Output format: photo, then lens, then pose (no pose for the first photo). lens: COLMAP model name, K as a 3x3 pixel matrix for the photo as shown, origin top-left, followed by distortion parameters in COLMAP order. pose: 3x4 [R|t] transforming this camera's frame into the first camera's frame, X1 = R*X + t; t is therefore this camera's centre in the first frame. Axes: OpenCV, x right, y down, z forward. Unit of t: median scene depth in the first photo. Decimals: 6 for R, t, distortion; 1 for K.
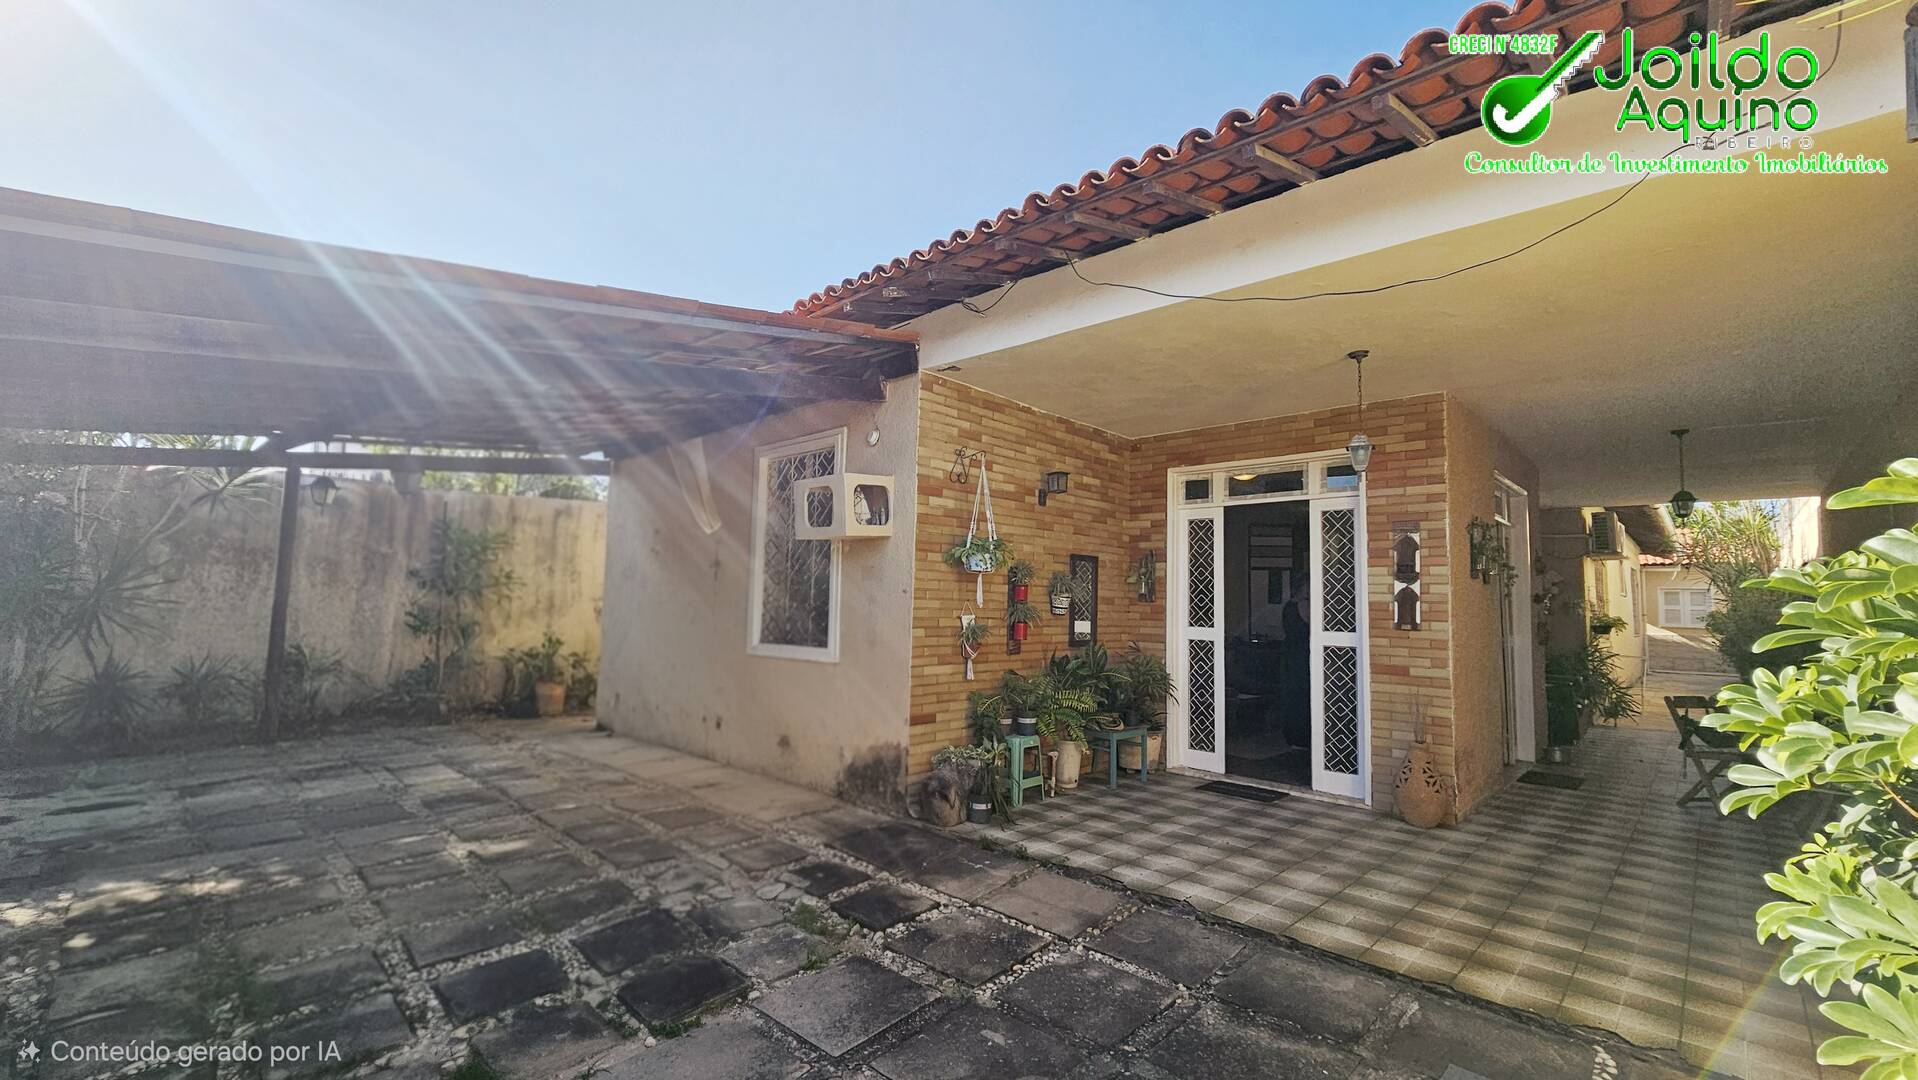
lens RADIAL K [[784.3, 0, 961.5], [0, 784.3, 550.4], [0, 0, 1]] dist [-0.002233, -0.000325]
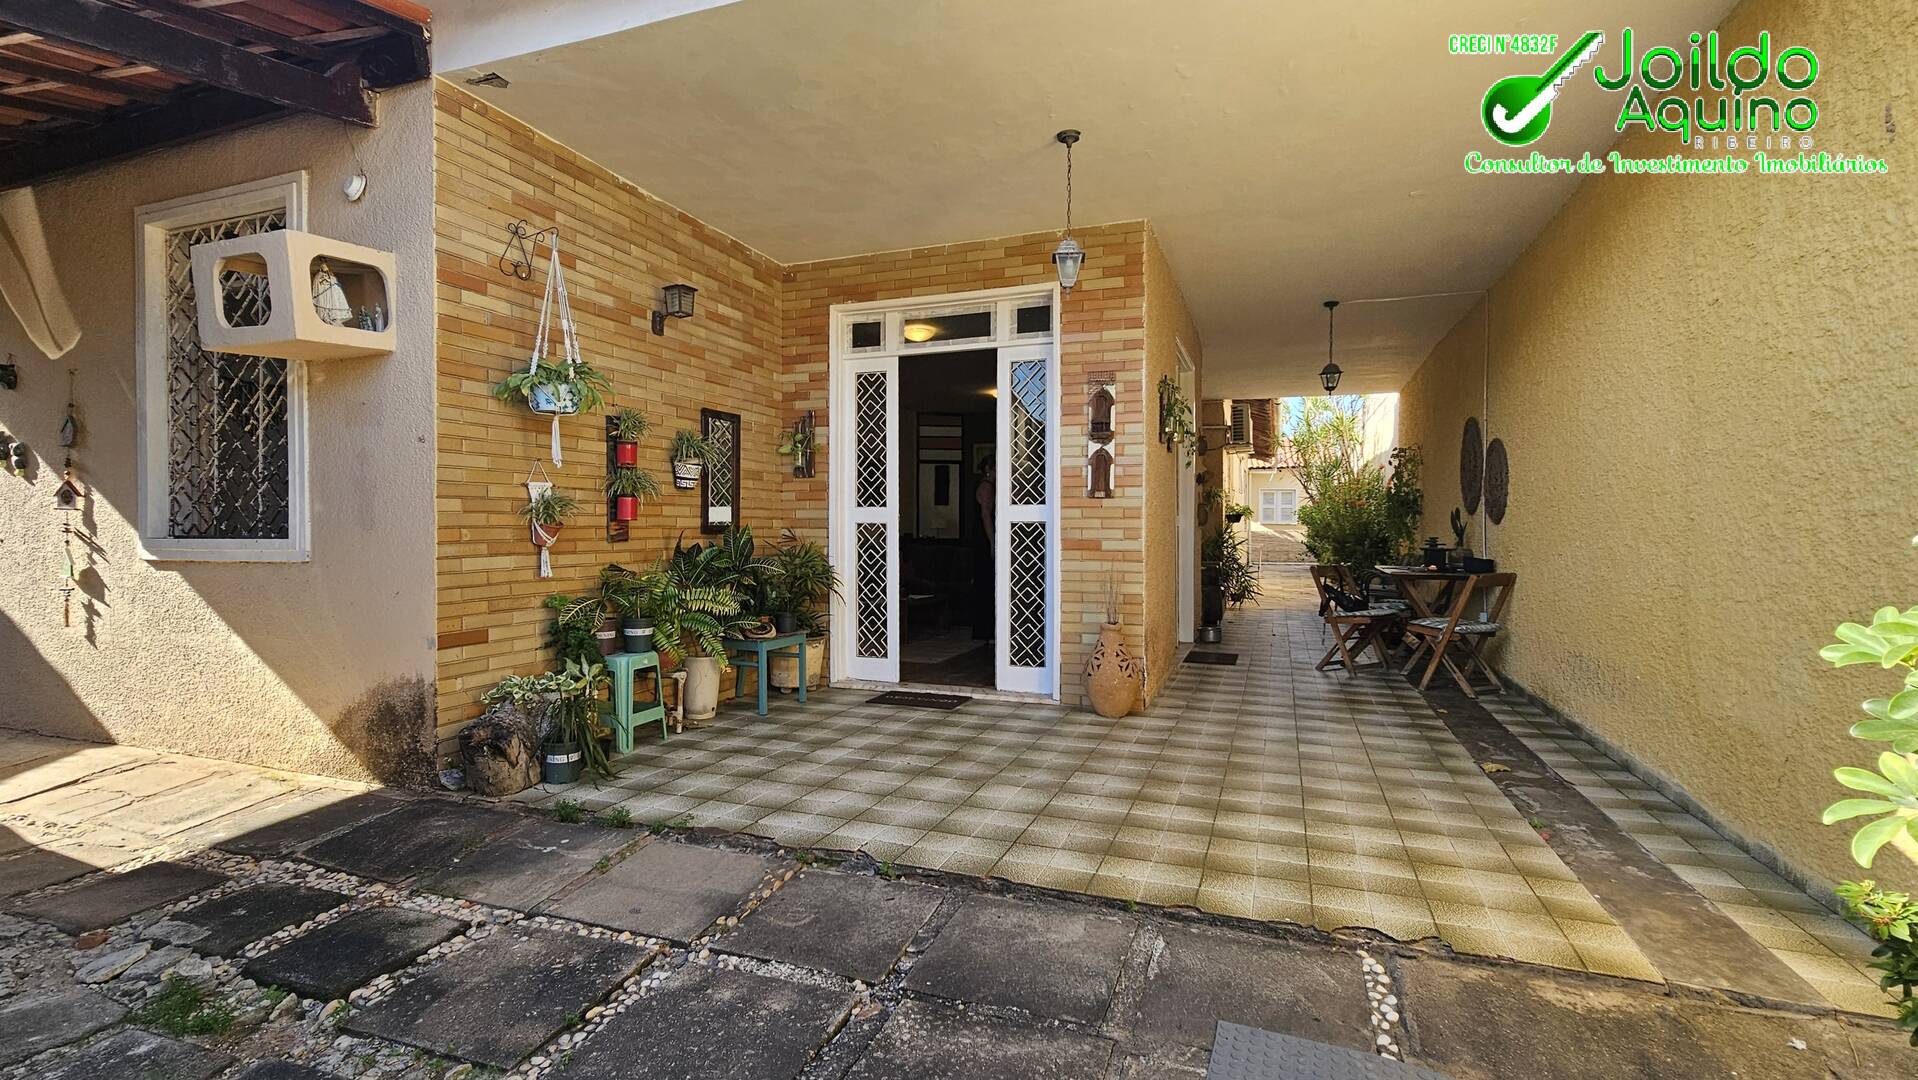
lens RADIAL K [[842.0, 0, 961.7], [0, 842.0, 542.6], [0, 0, 1]] dist [-0.002006, -0.000322]
pose [[0.915066, -0.026455, 0.402436, 0.050181], [-0.008803, 0.996299, 0.085509, 0.073271], [-0.403209, -0.081789, 0.911446, 0.208006]]
